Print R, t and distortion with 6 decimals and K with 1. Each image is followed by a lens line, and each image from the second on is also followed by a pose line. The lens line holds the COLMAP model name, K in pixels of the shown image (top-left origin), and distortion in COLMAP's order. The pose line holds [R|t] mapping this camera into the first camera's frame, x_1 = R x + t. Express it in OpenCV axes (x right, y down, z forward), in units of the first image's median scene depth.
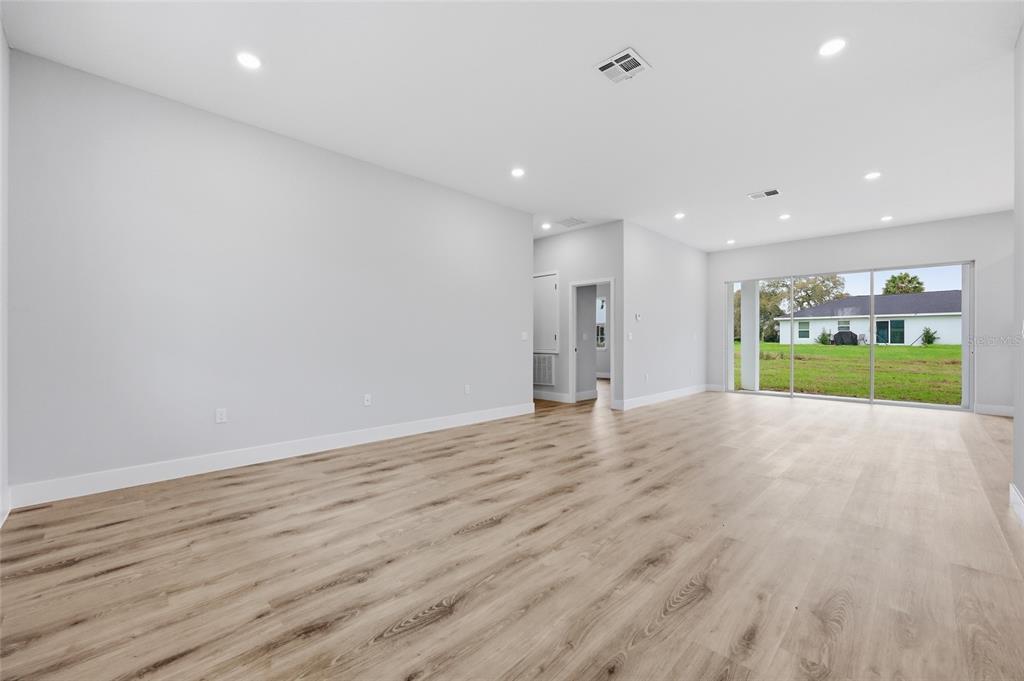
lens RADIAL K [[413.3, 0, 513.7], [0, 413.3, 340.8], [0, 0, 1]] dist [-0.000067, -0.000271]
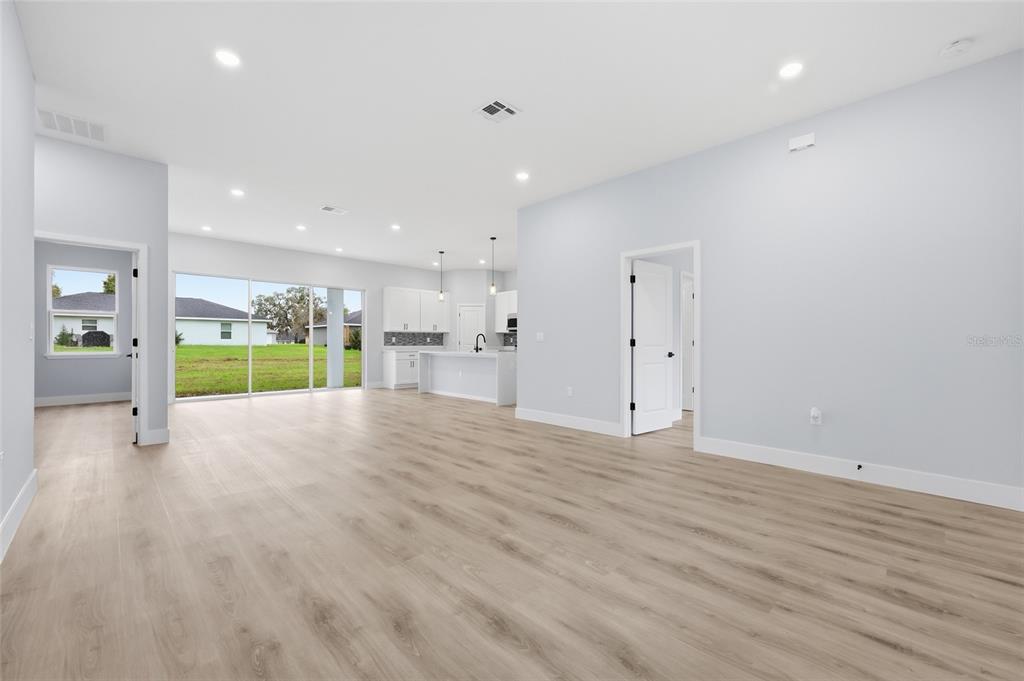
lens RADIAL K [[413.3, 0, 509.7], [0, 413.3, 347.1], [0, 0, 1]] dist [-0.000067, -0.000271]
pose [[0.021966, -0.010334, 0.999705, -0.111958], [-0.002871, 0.999942, 0.010400, 0.000193], [-0.999755, -0.003099, 0.021935, 0.113401]]
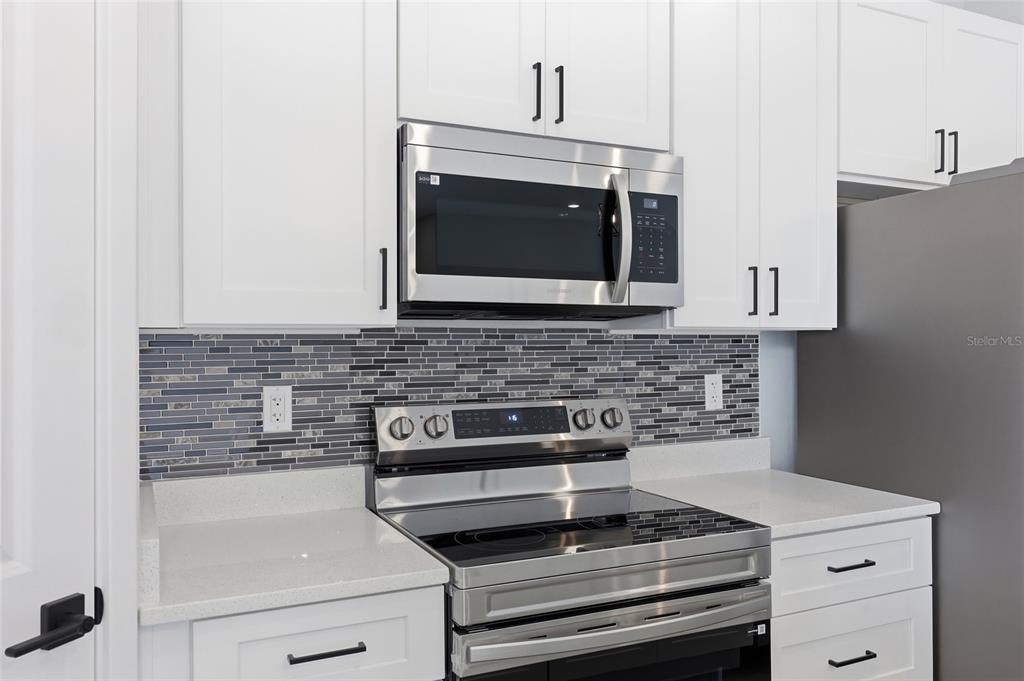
lens RADIAL K [[805.3, 0, 526.3], [0, 805.3, 346.3], [0, 0, 1]] dist [0.008488, -0.007308]
pose [[-0.943870, -0.006466, 0.330254, 0.300383], [-0.002873, 0.999931, 0.011368, -0.010219], [-0.330305, 0.009781, -0.943824, 0.193067]]
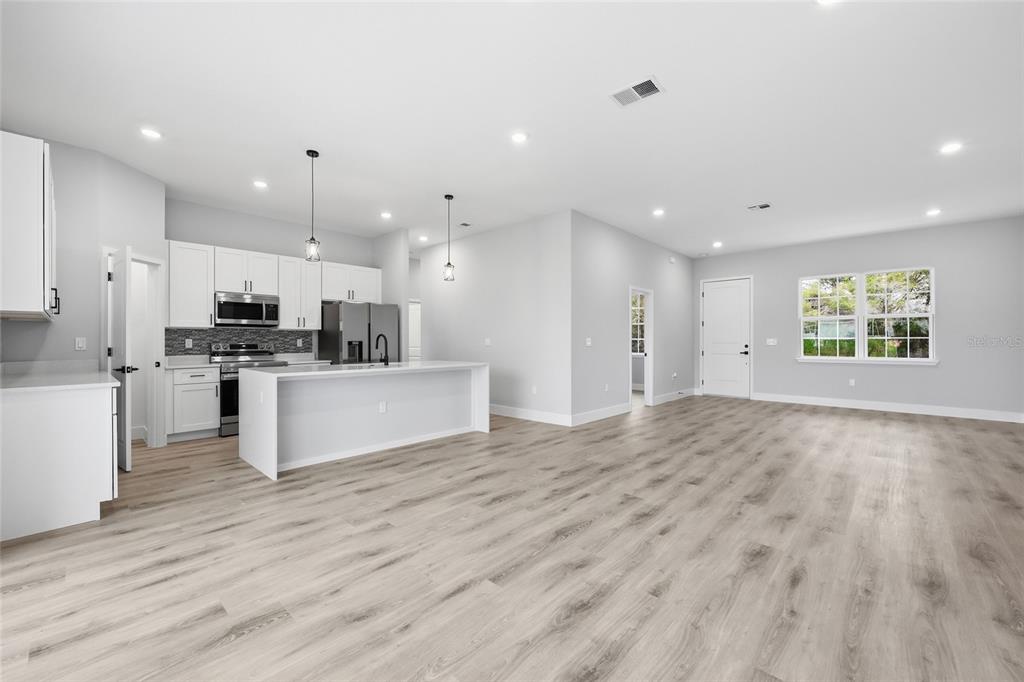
lens RADIAL K [[413.3, 0, 512.9], [0, 413.3, 339.4], [0, 0, 1]] dist [-0.000067, -0.000271]
pose [[-0.999553, -0.000930, -0.029866, 0.180537], [-0.000776, 0.999986, -0.005180, -0.003661], [0.029870, -0.005154, -0.999541, 0.355733]]
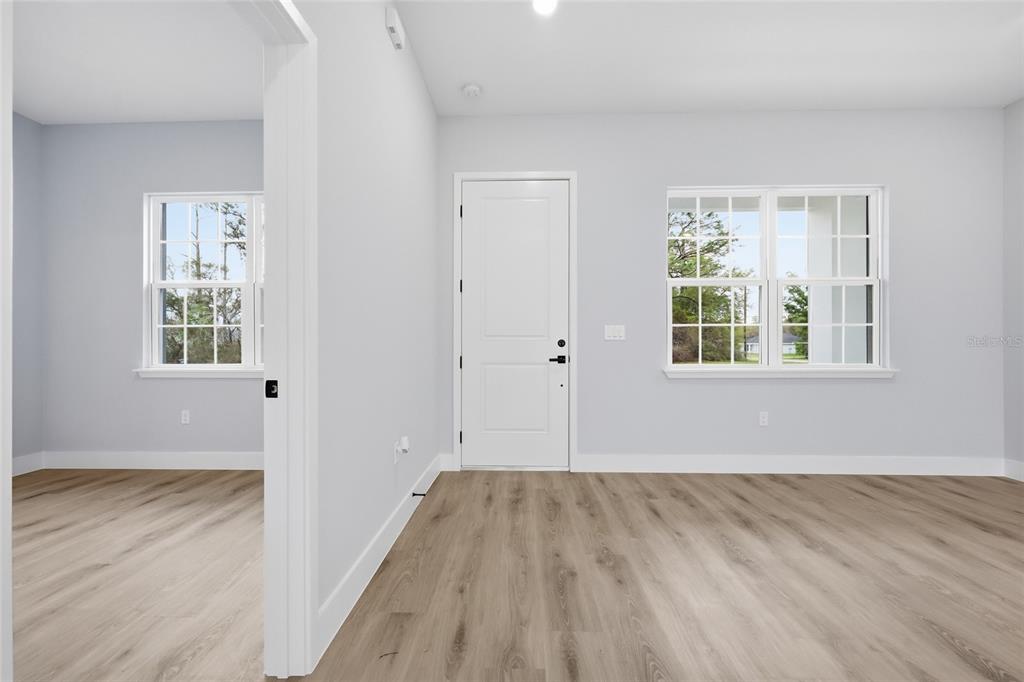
lens RADIAL K [[413.3, 0, 510.1], [0, 413.3, 341.9], [0, 0, 1]] dist [-0.000067, -0.000271]
pose [[-0.731845, 0.000945, -0.681470, 0.081967], [0.002002, 0.999998, -0.000763, -0.000201], [0.681468, -0.001923, -0.731846, 0.099960]]
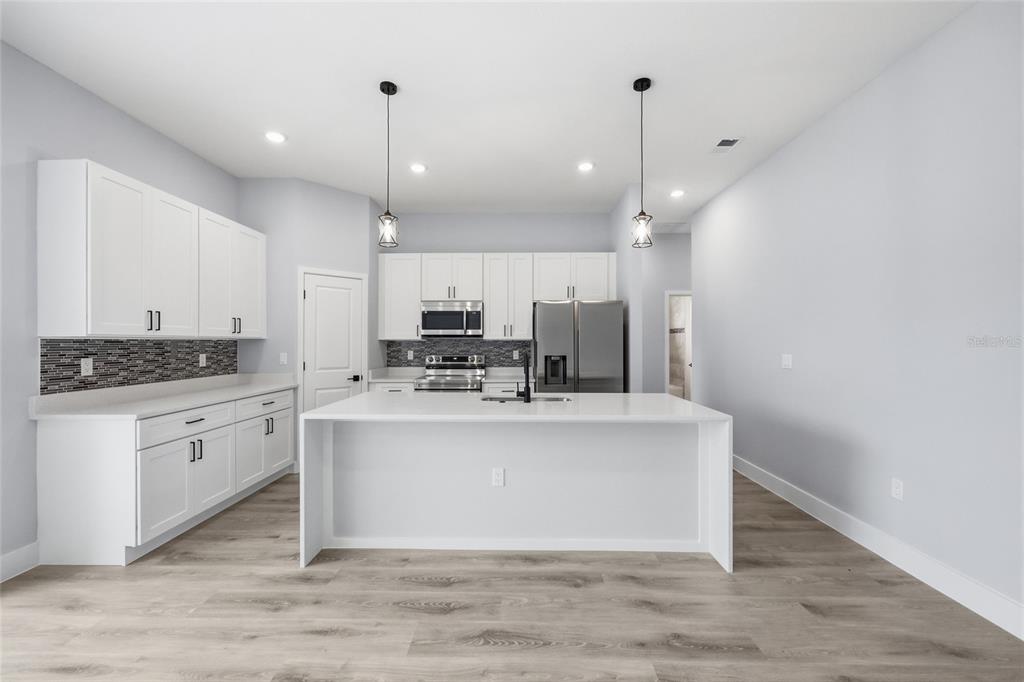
lens RADIAL K [[413.3, 0, 511.3], [0, 413.3, 339.3], [0, 0, 1]] dist [-0.000067, -0.000271]
pose [[-0.688686, 0.002499, 0.725055, 0.150573], [-0.000894, 0.999990, -0.004296, -0.010323], [-0.725059, -0.003607, -0.688677, 0.237516]]
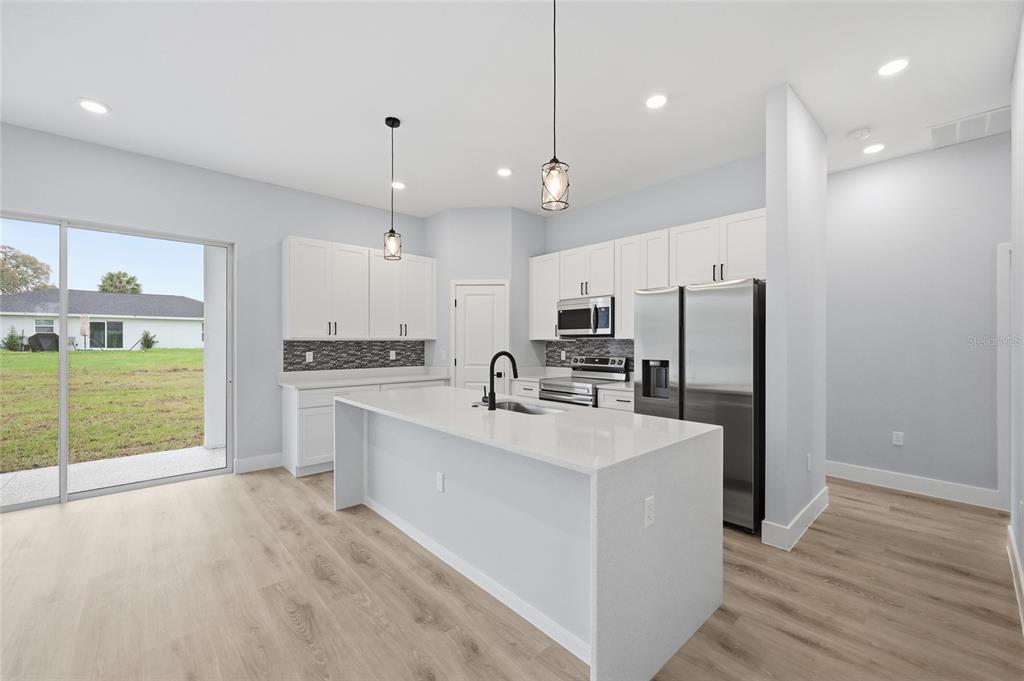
lens RADIAL K [[413.3, 0, 509.2], [0, 413.3, 340.8], [0, 0, 1]] dist [-0.000067, -0.000271]
pose [[0.060310, 0.000935, 0.998179, 0.126758], [0.000849, 0.999999, -0.000988, -0.010357], [-0.998179, 0.000907, 0.060309, 0.137228]]
